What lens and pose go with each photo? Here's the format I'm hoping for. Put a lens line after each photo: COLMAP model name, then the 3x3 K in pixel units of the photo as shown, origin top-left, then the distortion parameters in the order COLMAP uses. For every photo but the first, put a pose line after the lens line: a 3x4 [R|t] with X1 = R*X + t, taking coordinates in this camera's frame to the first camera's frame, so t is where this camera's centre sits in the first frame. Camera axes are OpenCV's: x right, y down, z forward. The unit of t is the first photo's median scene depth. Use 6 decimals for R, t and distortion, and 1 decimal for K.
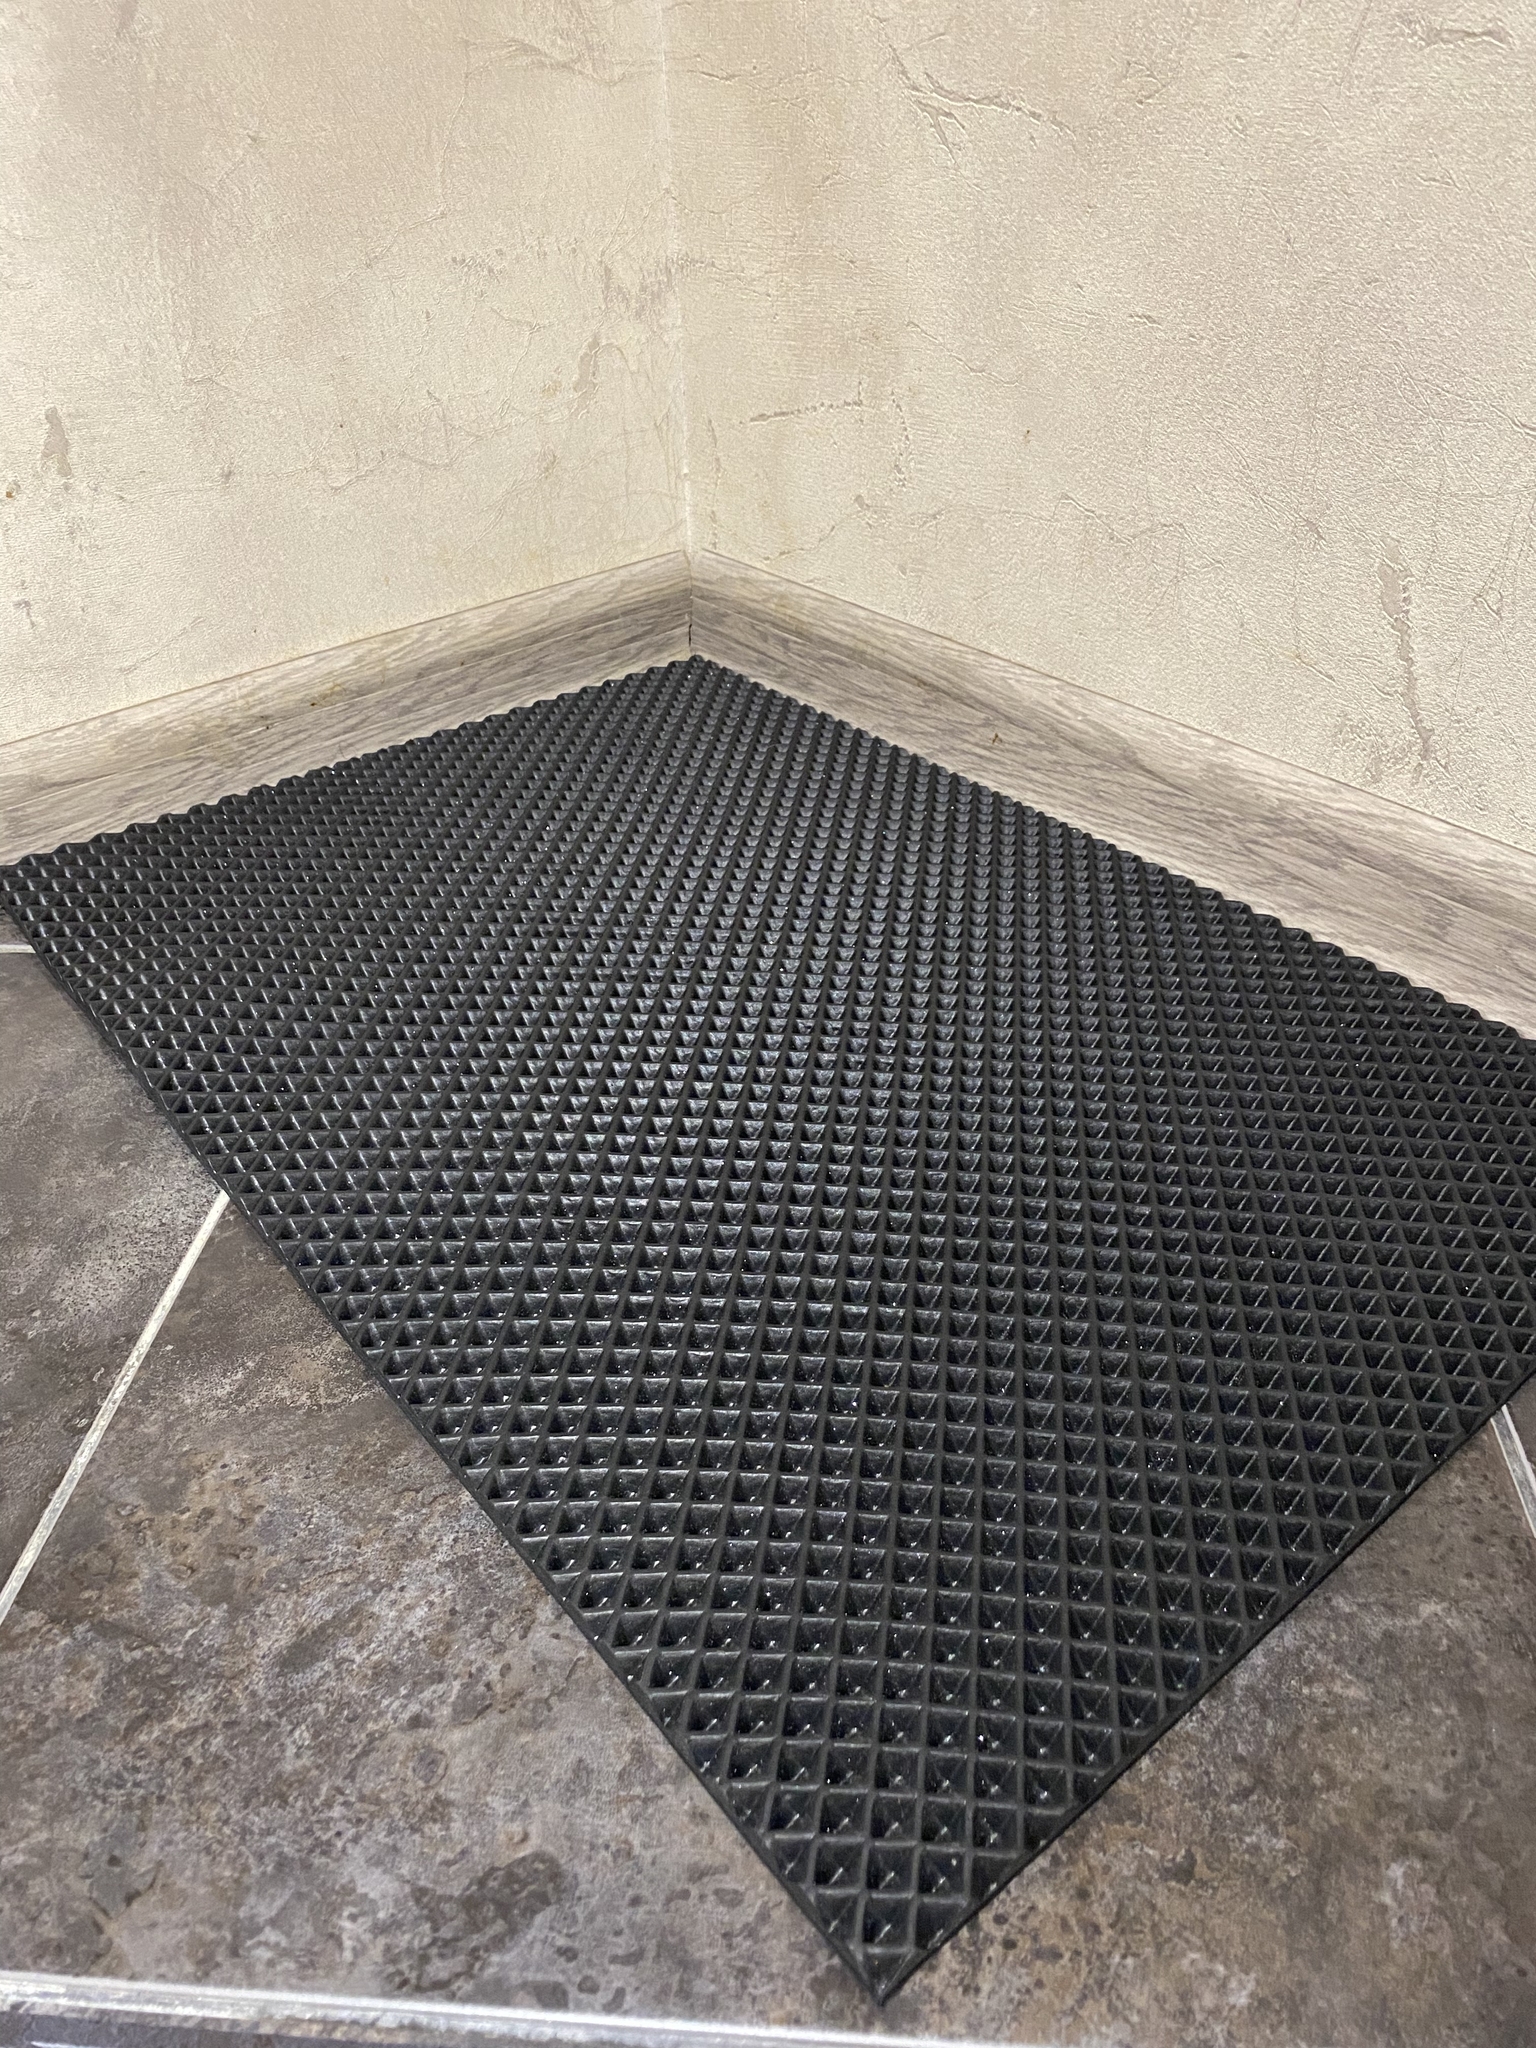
lens RADIAL K [[1570.5, 0, 771.7], [0, 1570.5, 996.4], [0, 0, 1]] dist [-0.001765, 0.003296]
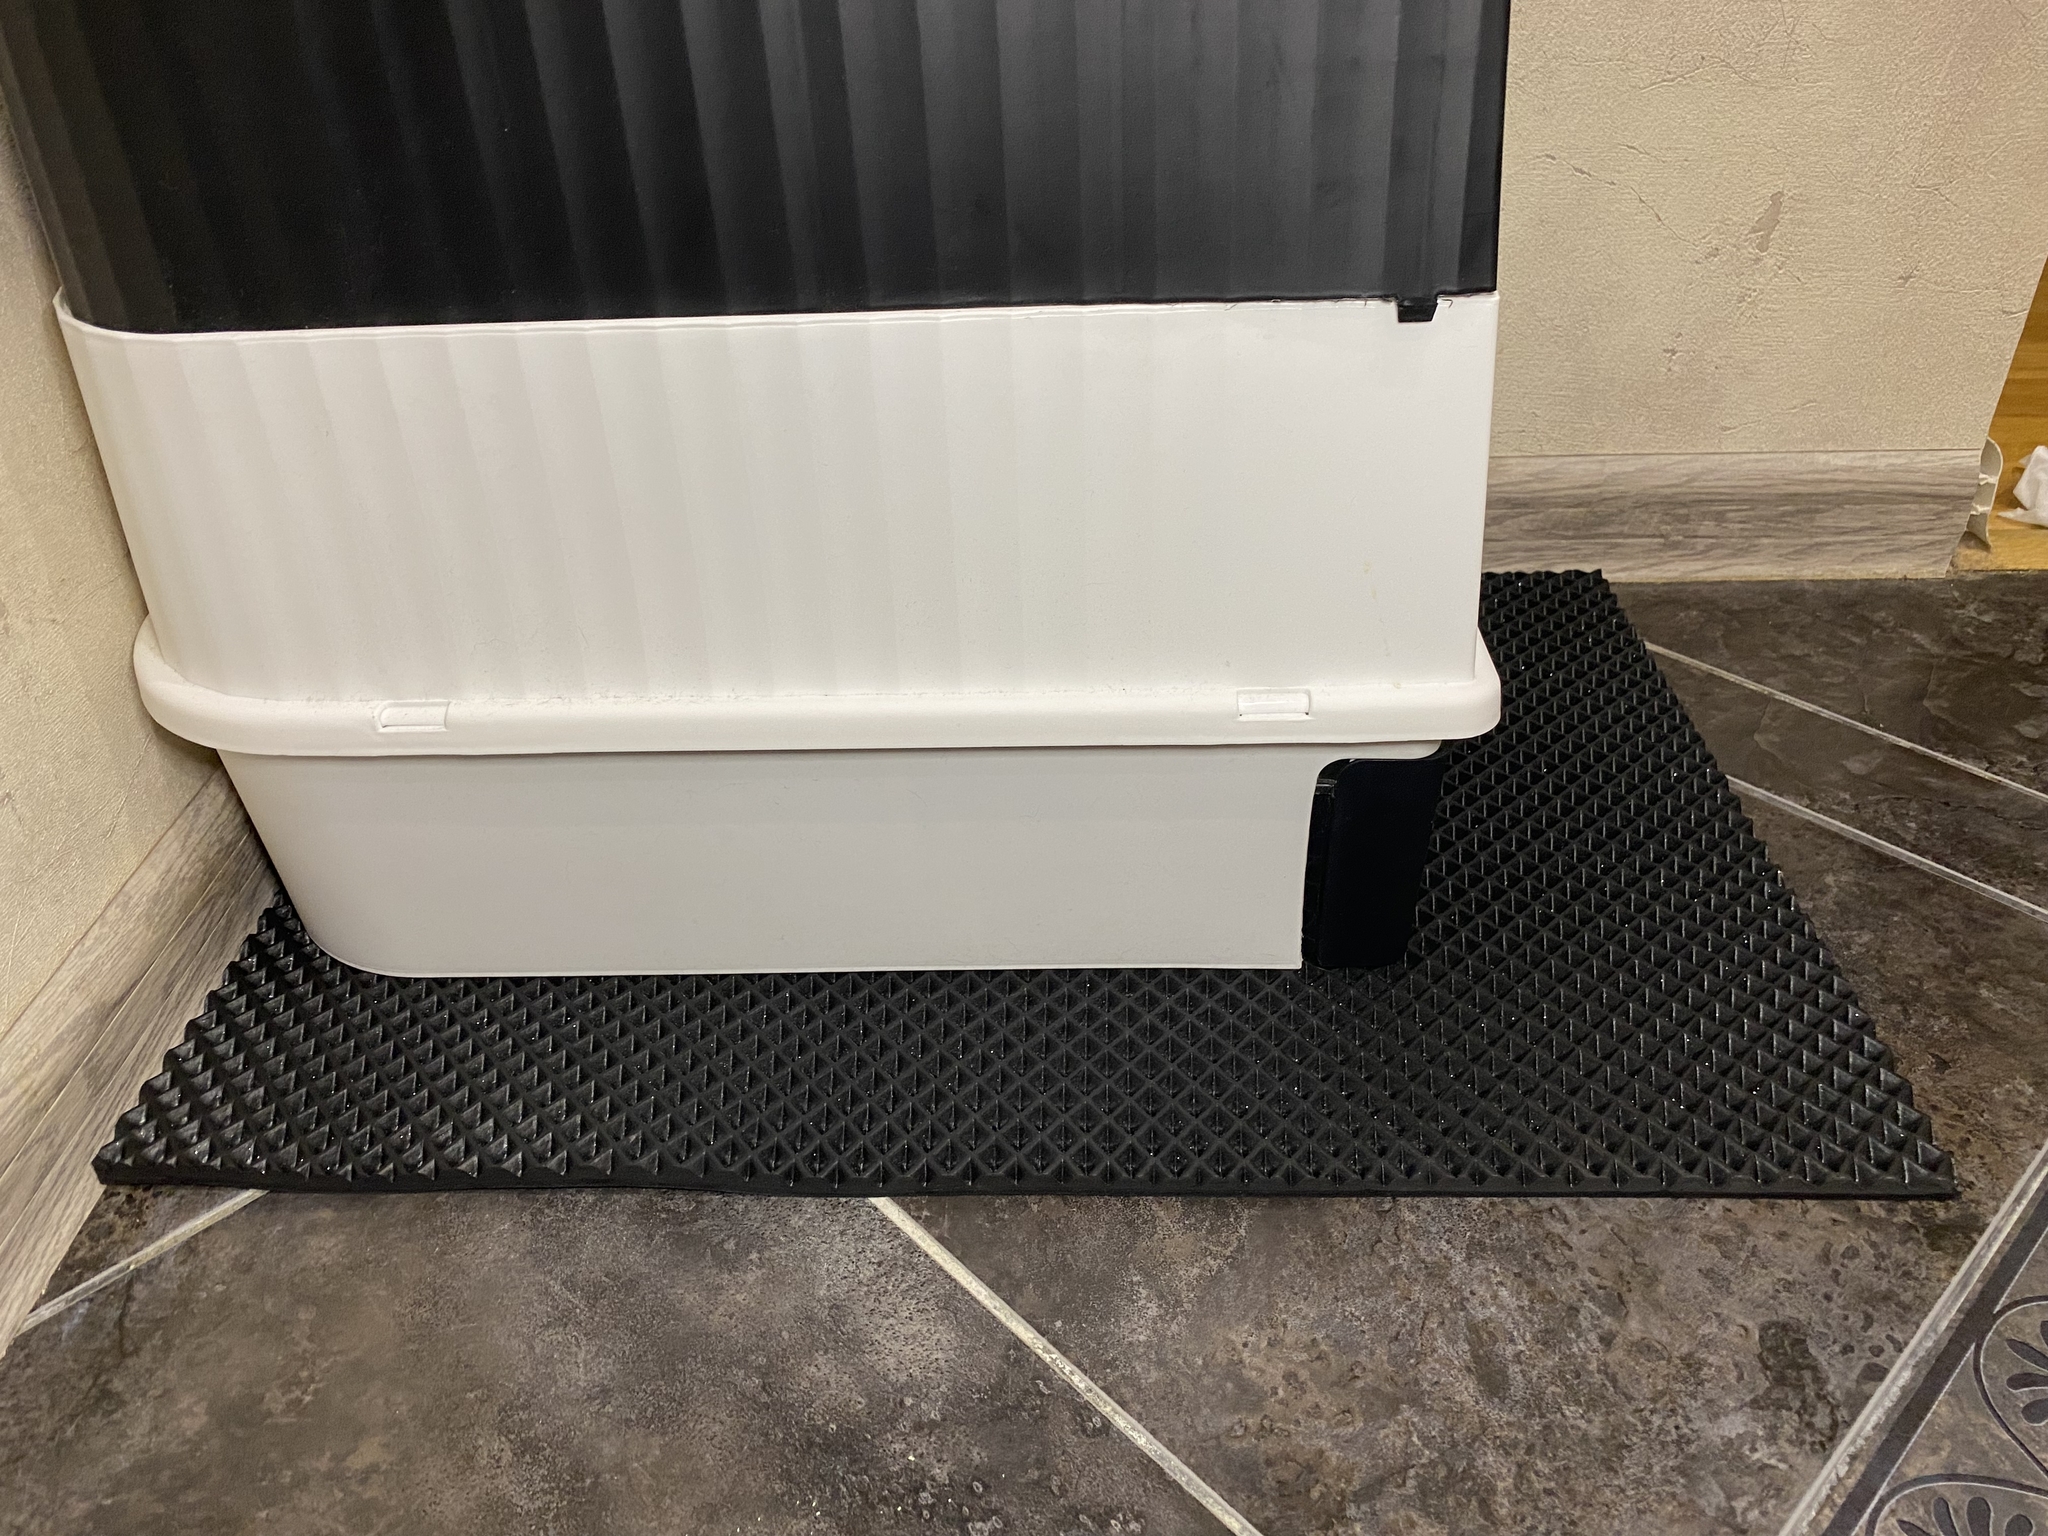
lens RADIAL K [[1568.0, 0, 1011.0], [0, 1568.0, 746.5], [0, 0, 1]] dist [-0.000240, -0.000205]
pose [[0.676506, -0.415176, 0.608250, -1.072903], [0.431157, 0.892875, 0.129915, -0.295875], [-0.597029, 0.174363, 0.783041, 0.251396]]
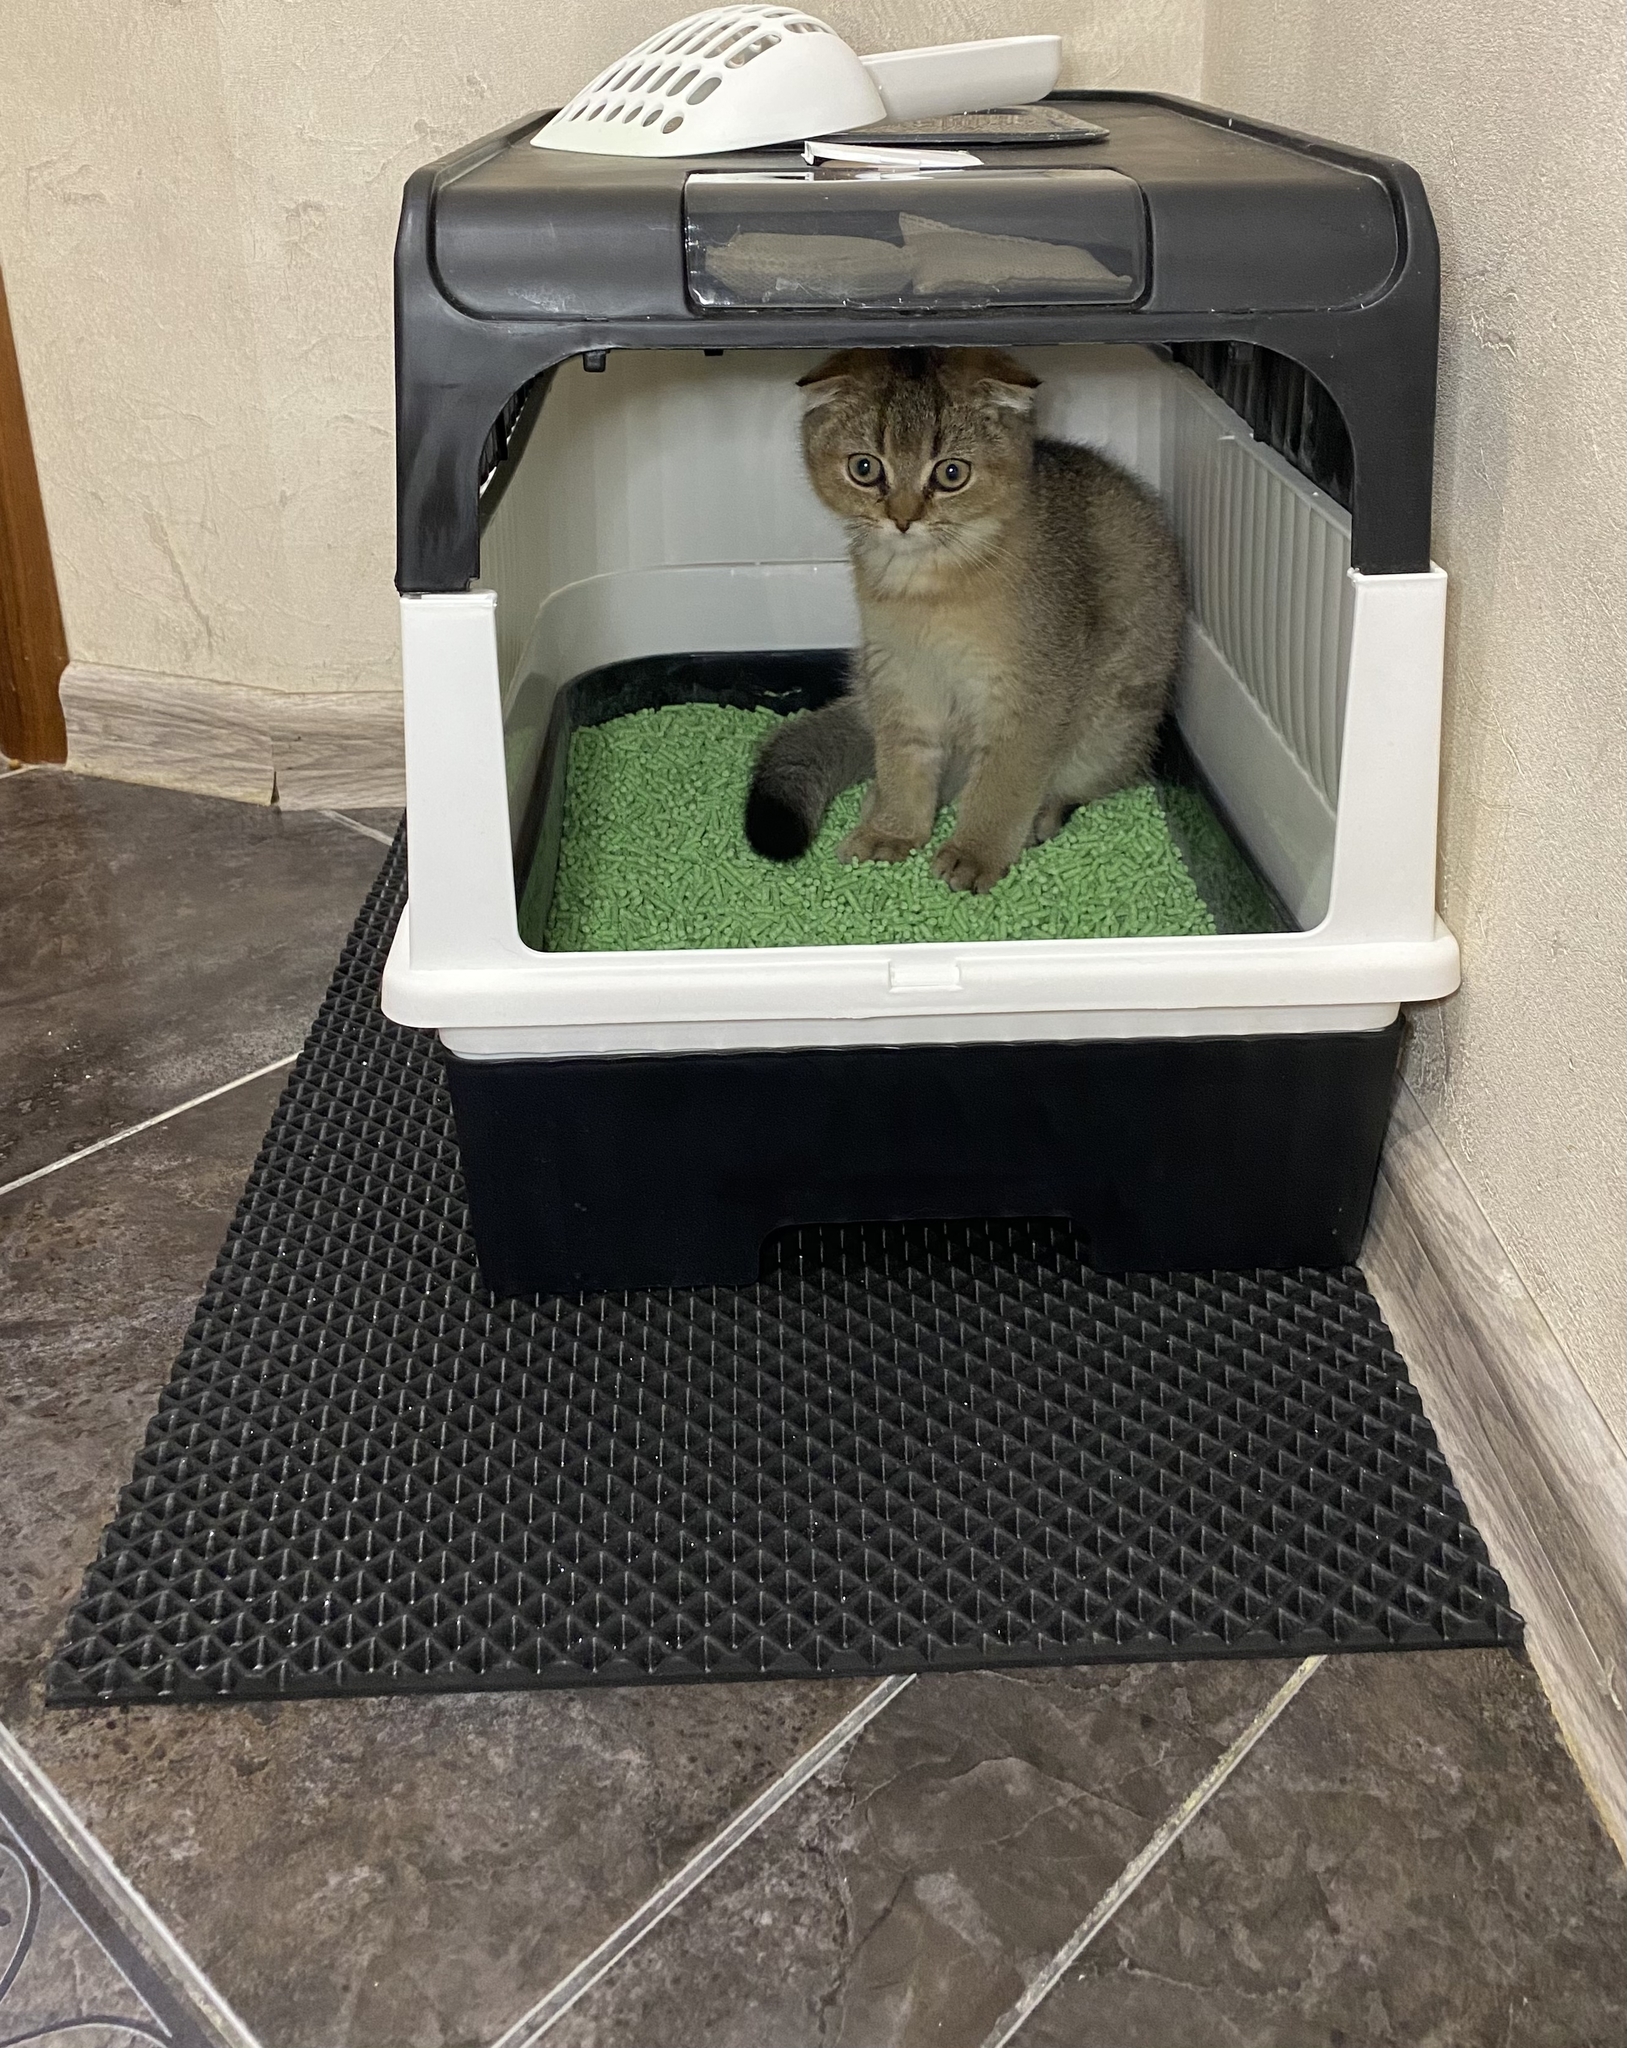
lens RADIAL K [[1888.8, 0, 804.1], [0, 1888.8, 794.7], [0, 0, 1]] dist [0.006105, -0.004043]
pose [[0.780228, 0.266303, -0.565975, 1.088121], [-0.359164, 0.931543, -0.056817, -0.176282], [0.512099, 0.247608, 0.822462, -0.124802]]
